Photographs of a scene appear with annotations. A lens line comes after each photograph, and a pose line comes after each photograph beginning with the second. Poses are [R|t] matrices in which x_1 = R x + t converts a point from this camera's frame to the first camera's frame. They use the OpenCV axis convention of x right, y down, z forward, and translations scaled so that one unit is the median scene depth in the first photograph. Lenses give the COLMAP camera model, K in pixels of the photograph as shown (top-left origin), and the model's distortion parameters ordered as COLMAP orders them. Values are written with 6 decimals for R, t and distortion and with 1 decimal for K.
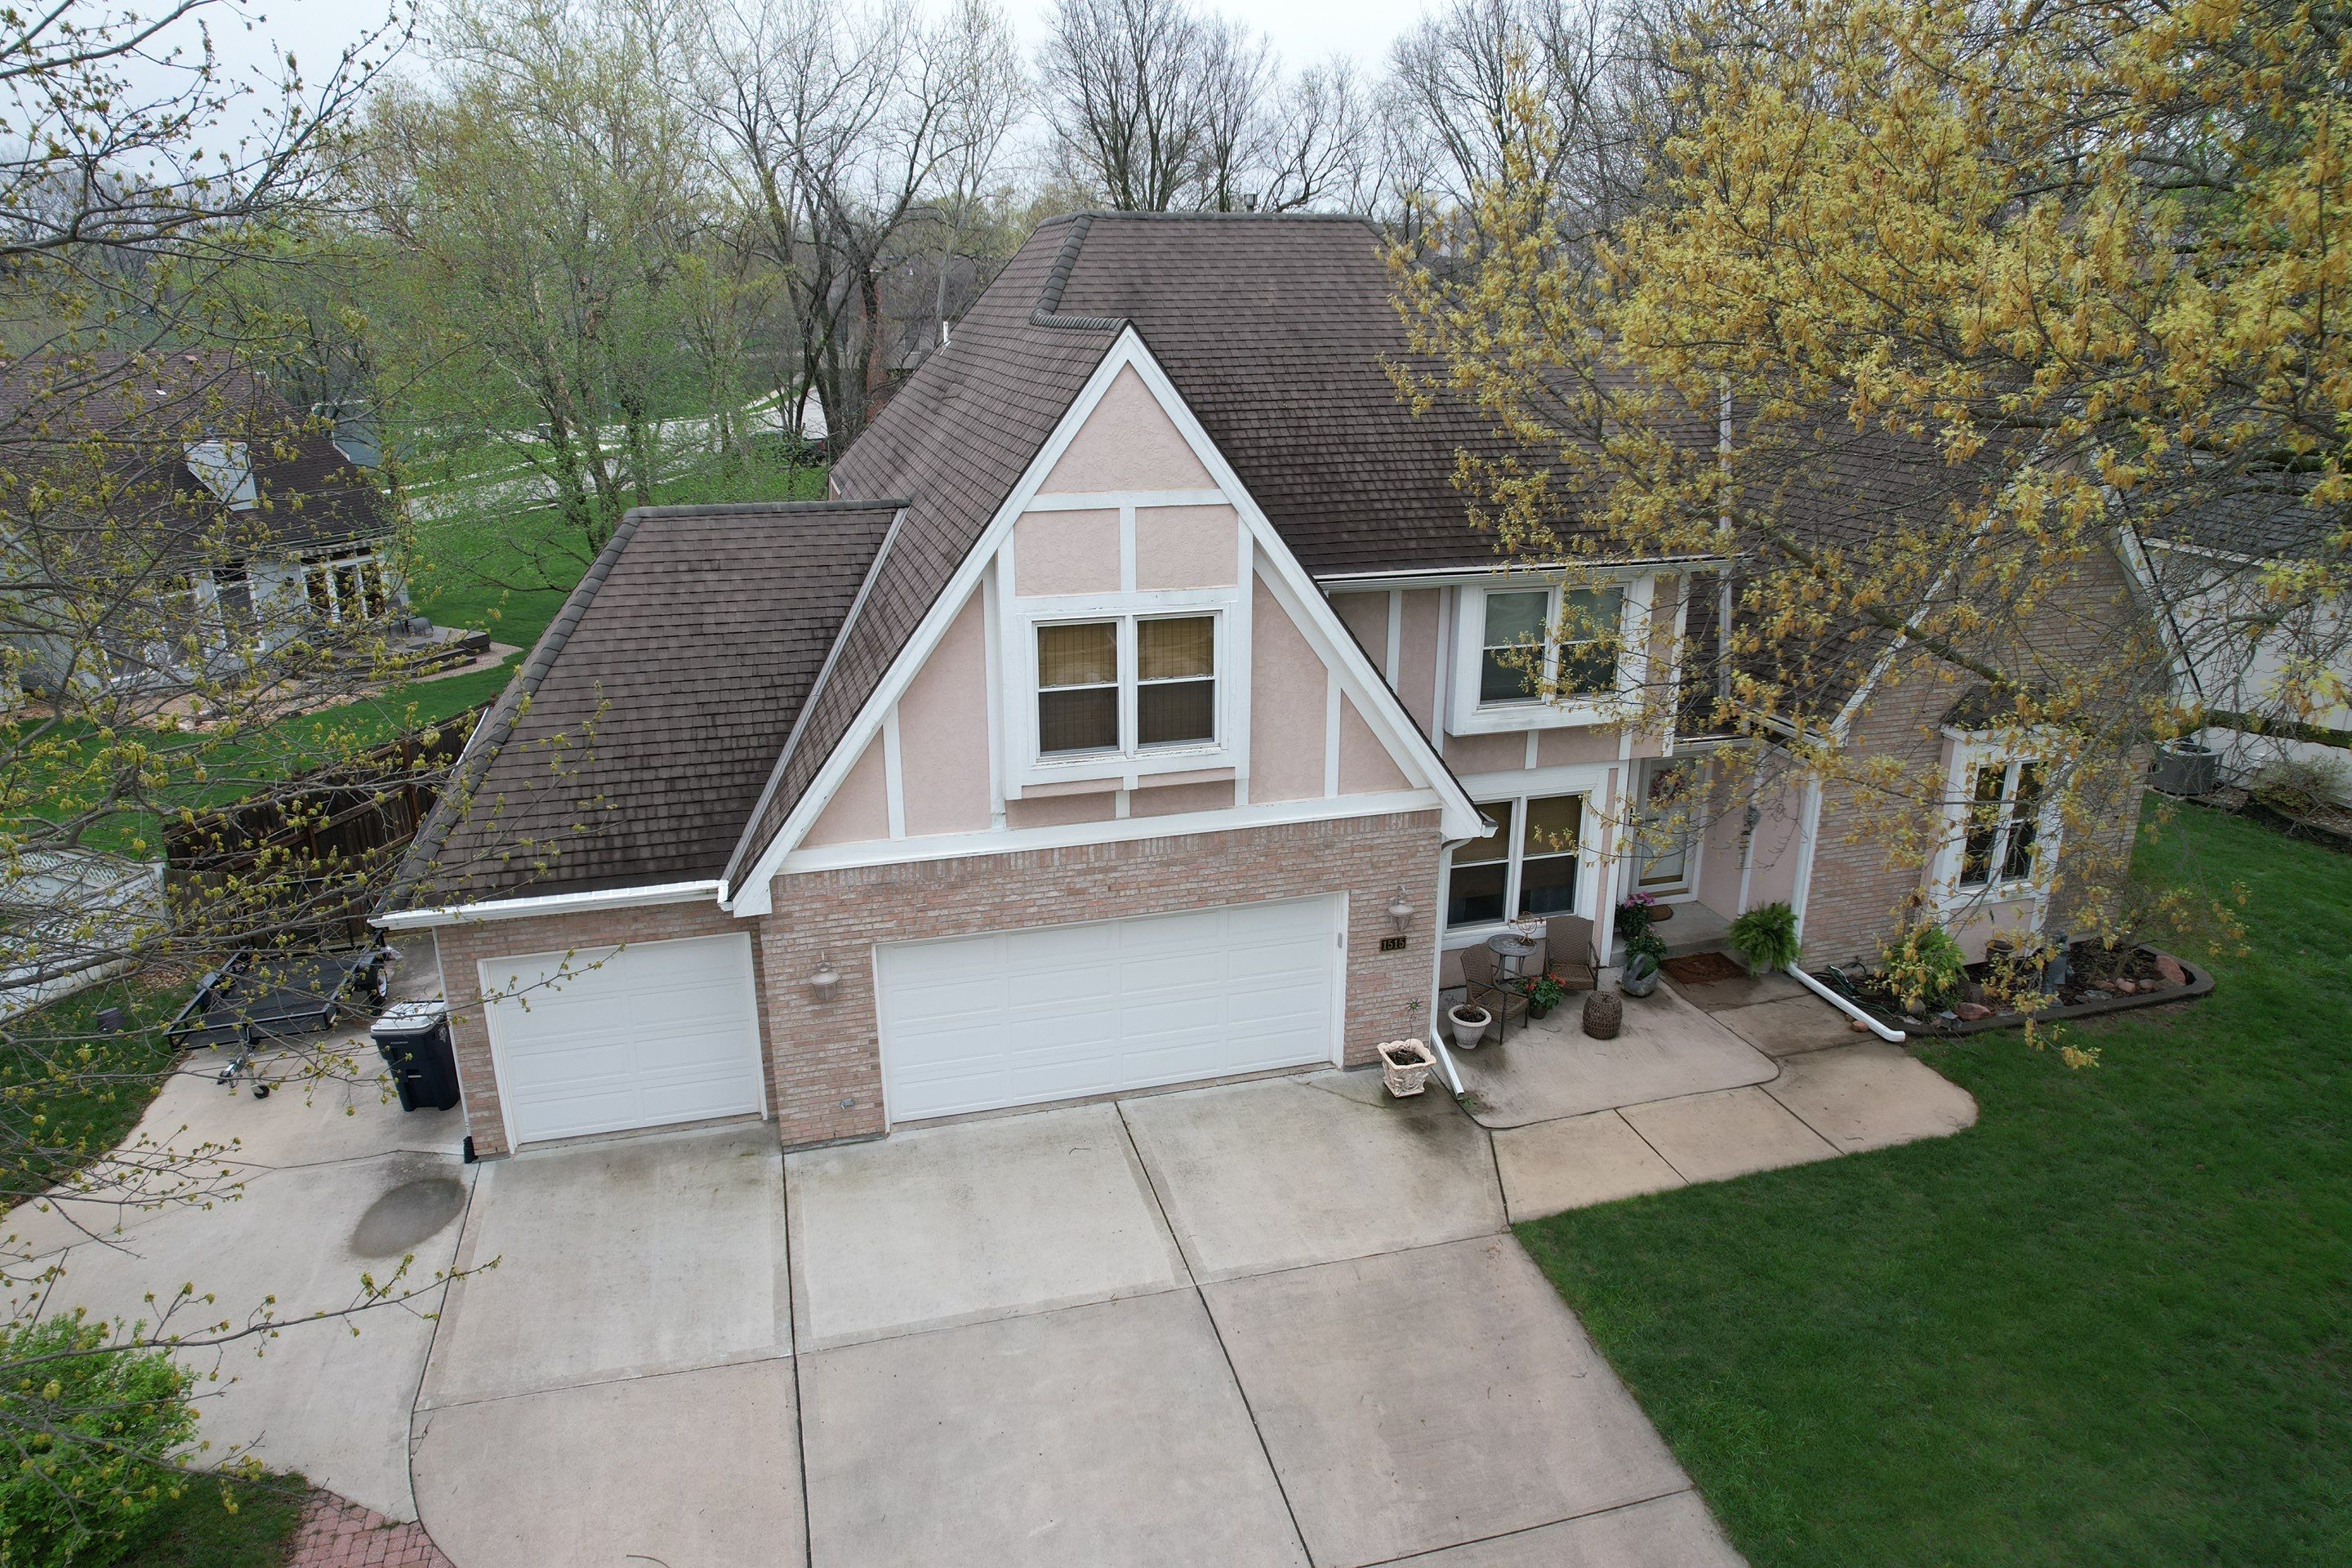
lens RADIAL K [[1491.3, 0, 1178.4], [0, 1491.3, 775.9], [0, 0, 1]] dist [-0.050589, 0.036089]
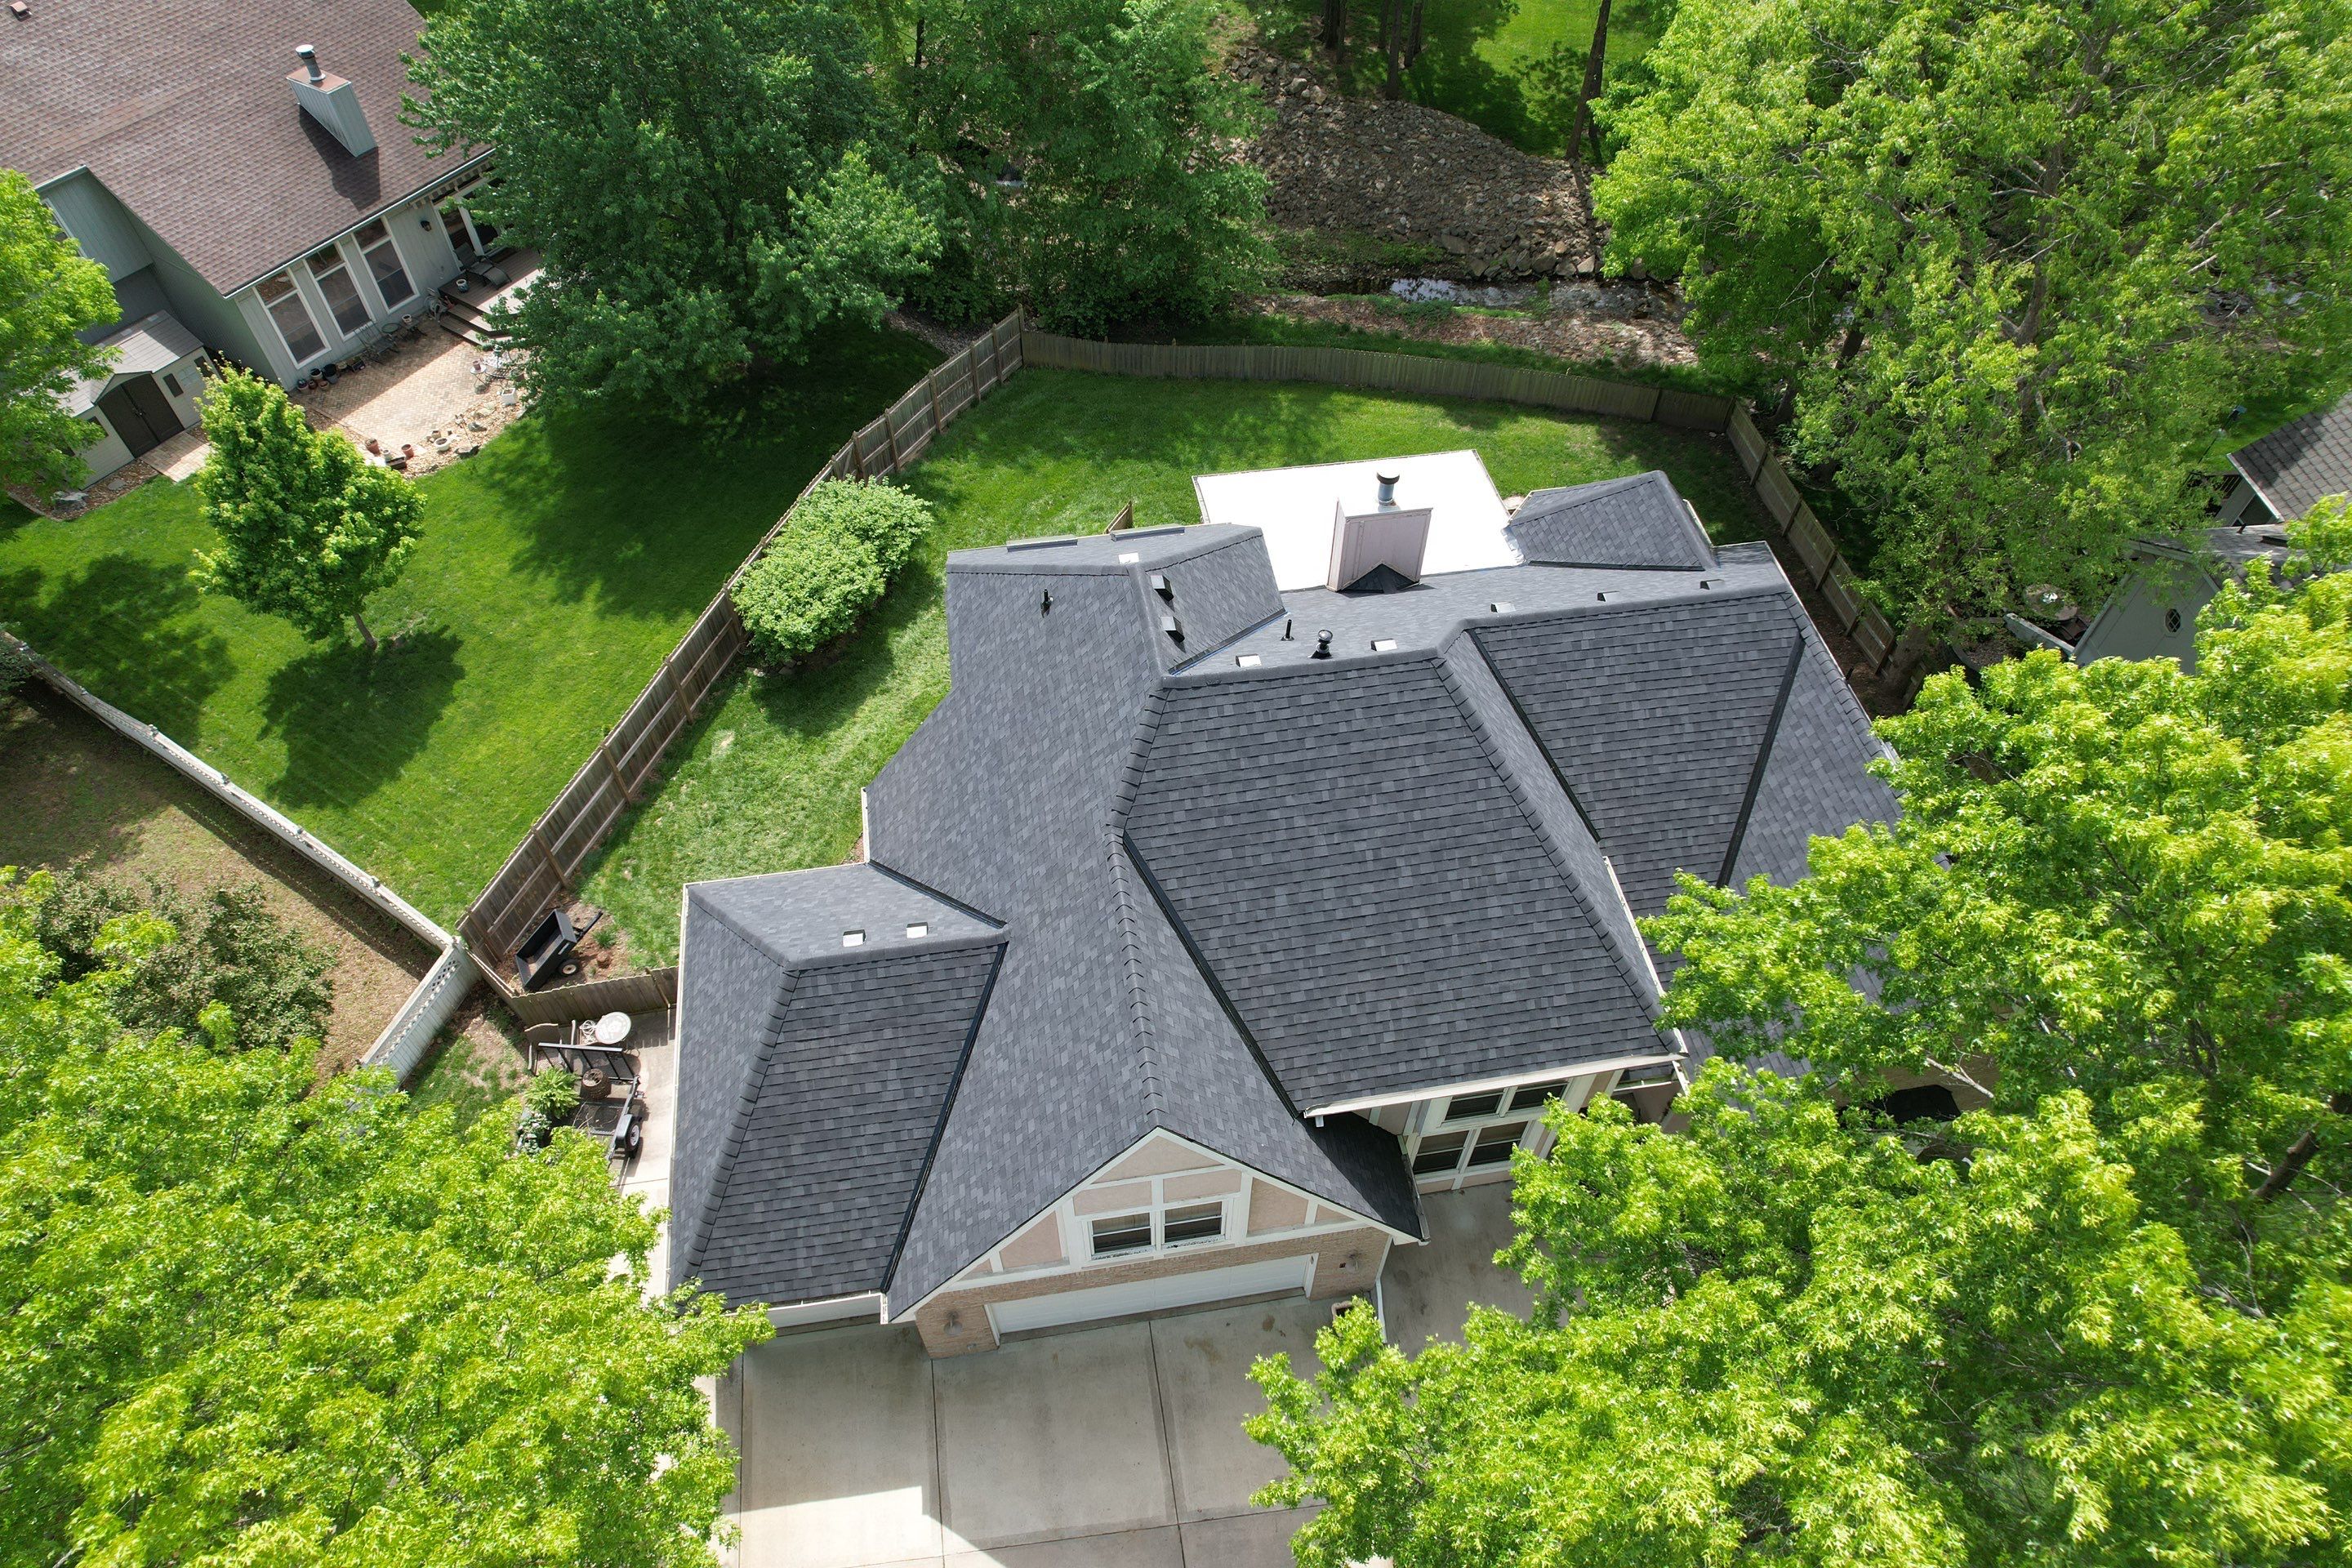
lens RADIAL K [[1491.3, 0, 1171.2], [0, 1491.3, 762.4], [0, 0, 1]] dist [-0.050589, 0.036089]
pose [[0.991614, 0.102425, -0.078804, 0.040295], [-0.041711, 0.830819, 0.554978, -1.104824], [0.122316, -0.547037, 0.828124, 0.078764]]
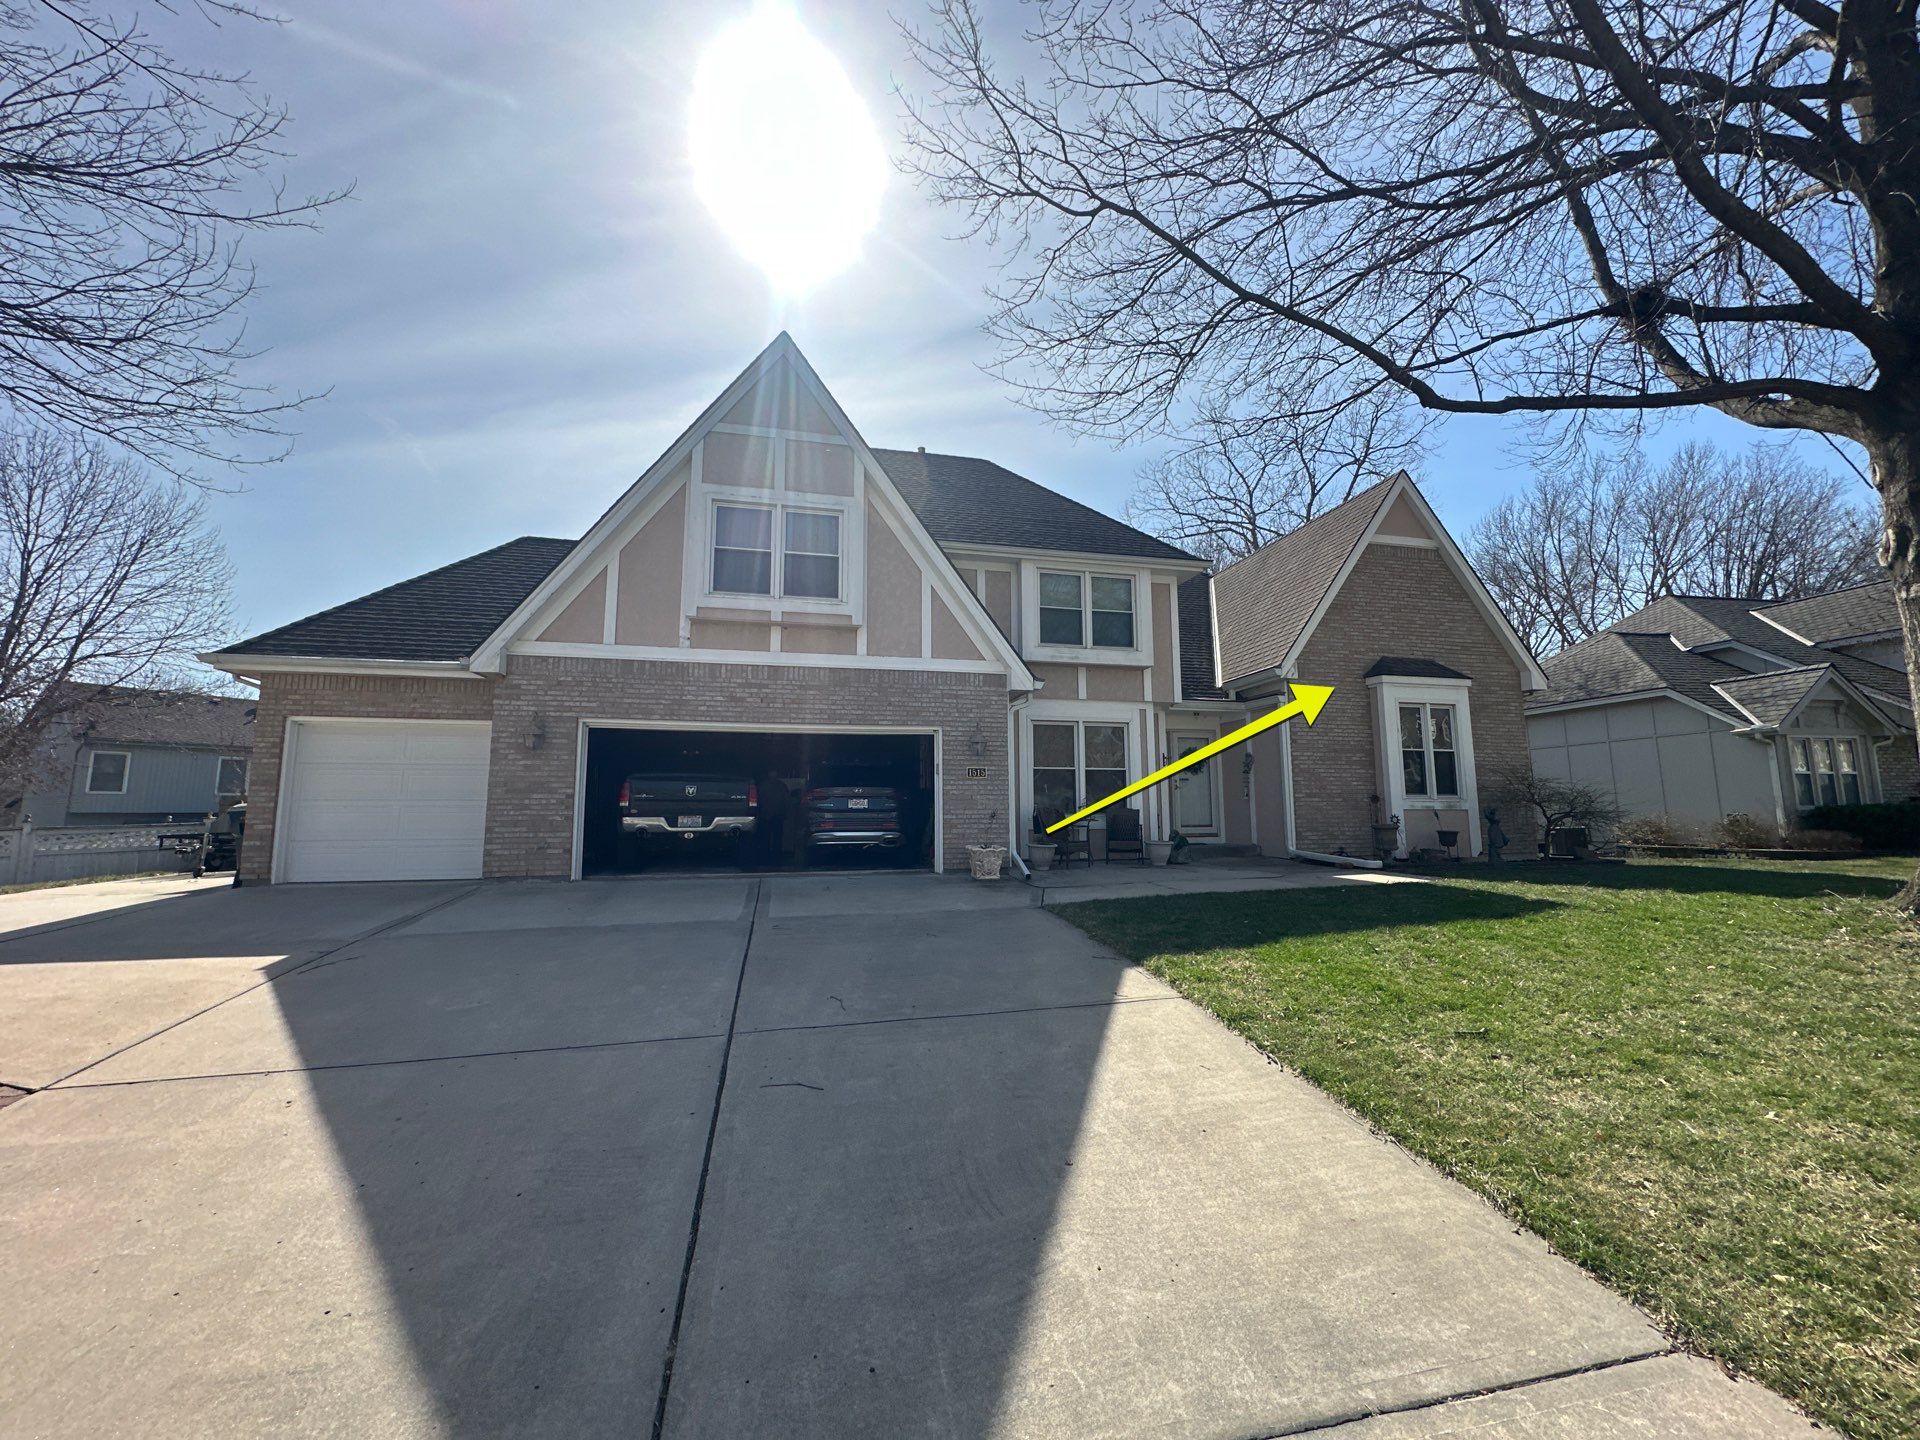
lens RADIAL K [[755.6, 0, 960.2], [0, 755.6, 726.3], [0, 0, 1]] dist [-0.001340, -0.000218]
pose [[0.998551, -0.010281, -0.052813, 0.173397], [-0.012272, 0.912180, -0.409606, 0.376488], [0.052386, 0.409661, 0.910732, 0.355402]]
